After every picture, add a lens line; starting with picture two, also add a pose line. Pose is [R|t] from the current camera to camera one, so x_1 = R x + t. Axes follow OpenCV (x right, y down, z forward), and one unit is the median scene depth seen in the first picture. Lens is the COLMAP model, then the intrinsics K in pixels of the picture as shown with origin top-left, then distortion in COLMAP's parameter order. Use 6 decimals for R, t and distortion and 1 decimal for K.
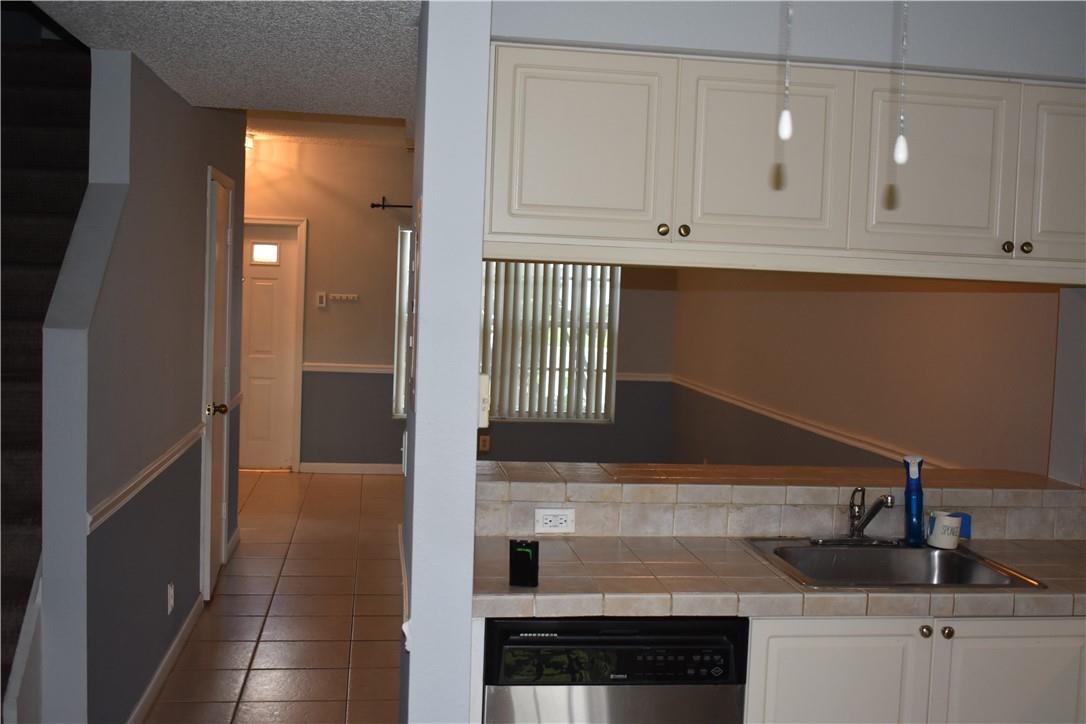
lens RADIAL K [[1234.3, 0, 547.9], [0, 1234.3, 363.3], [0, 0, 1]] dist [-0.058486, -0.012567]
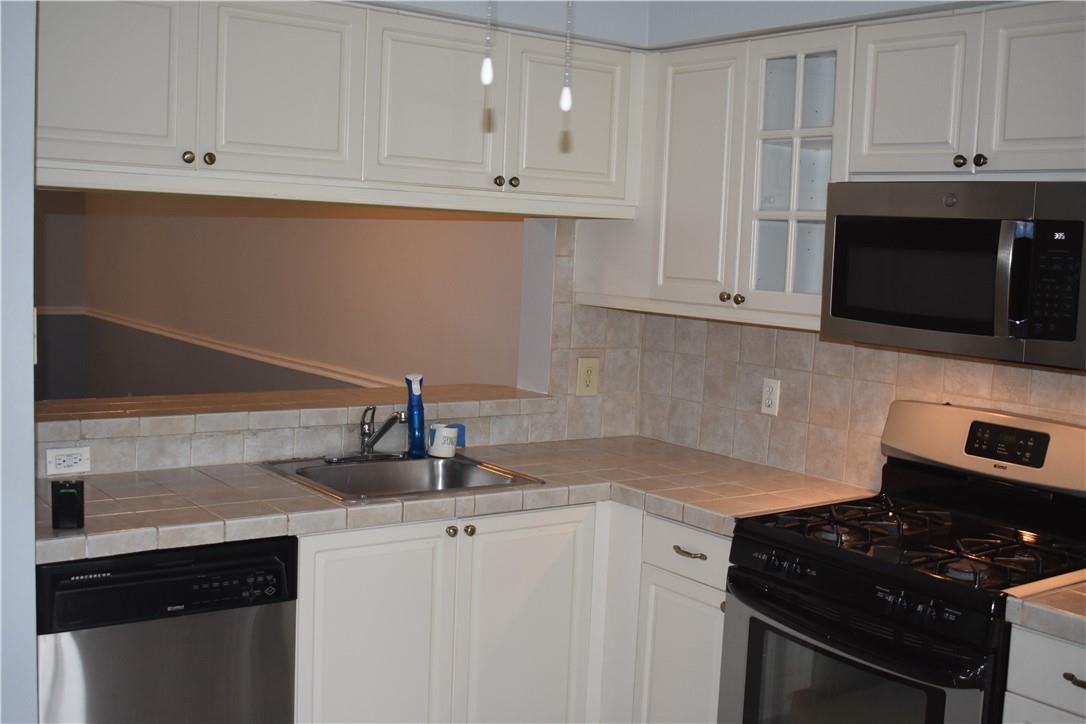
lens RADIAL K [[1234.3, 0, 547.9], [0, 1234.3, 363.3], [0, 0, 1]] dist [-0.058486, -0.012567]
pose [[0.877197, -0.046991, 0.477825, -0.125227], [0.019294, 0.997845, 0.062711, 0.000301], [-0.479742, -0.045791, 0.876214, -0.004943]]
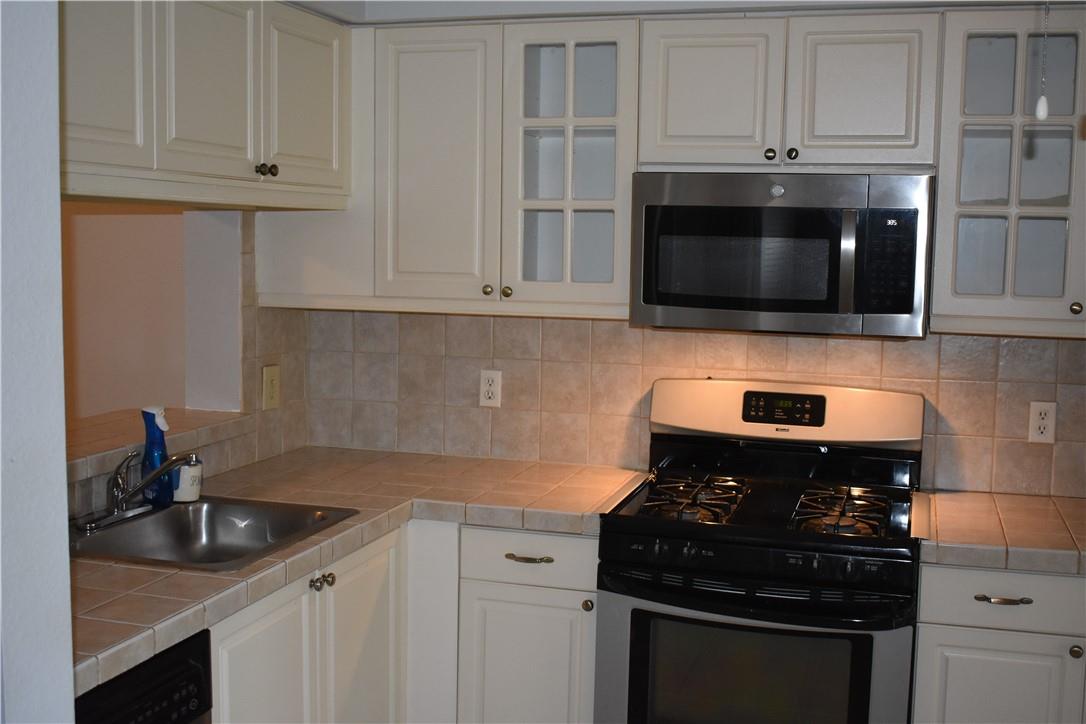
lens RADIAL K [[1234.3, 0, 547.9], [0, 1234.3, 363.3], [0, 0, 1]] dist [-0.058486, -0.012567]
pose [[0.408192, -0.122574, 0.904630, -0.407325], [0.055793, 0.992442, 0.109297, -0.037939], [-0.911190, 0.005858, 0.411946, 0.409410]]
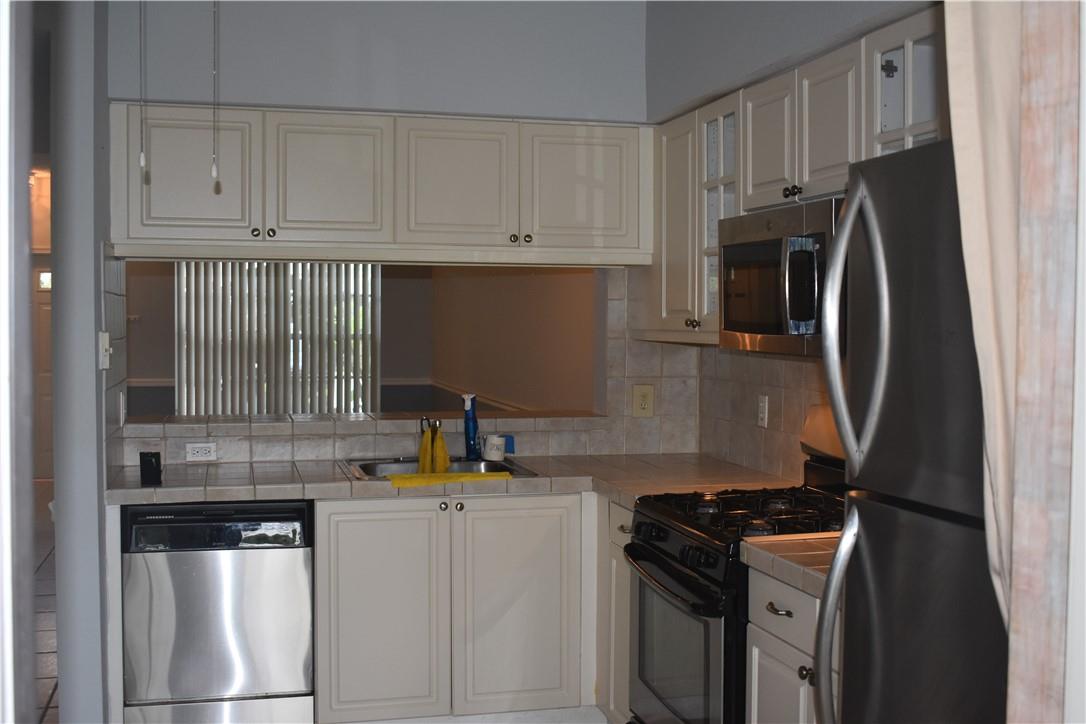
lens RADIAL K [[1234.3, 0, 547.9], [0, 1234.3, 363.3], [0, 0, 1]] dist [-0.058486, -0.012567]
pose [[0.992344, -0.036805, 0.117895, 0.241751], [0.039717, 0.998959, -0.022444, 0.081222], [-0.116947, 0.026955, 0.992772, -0.404964]]
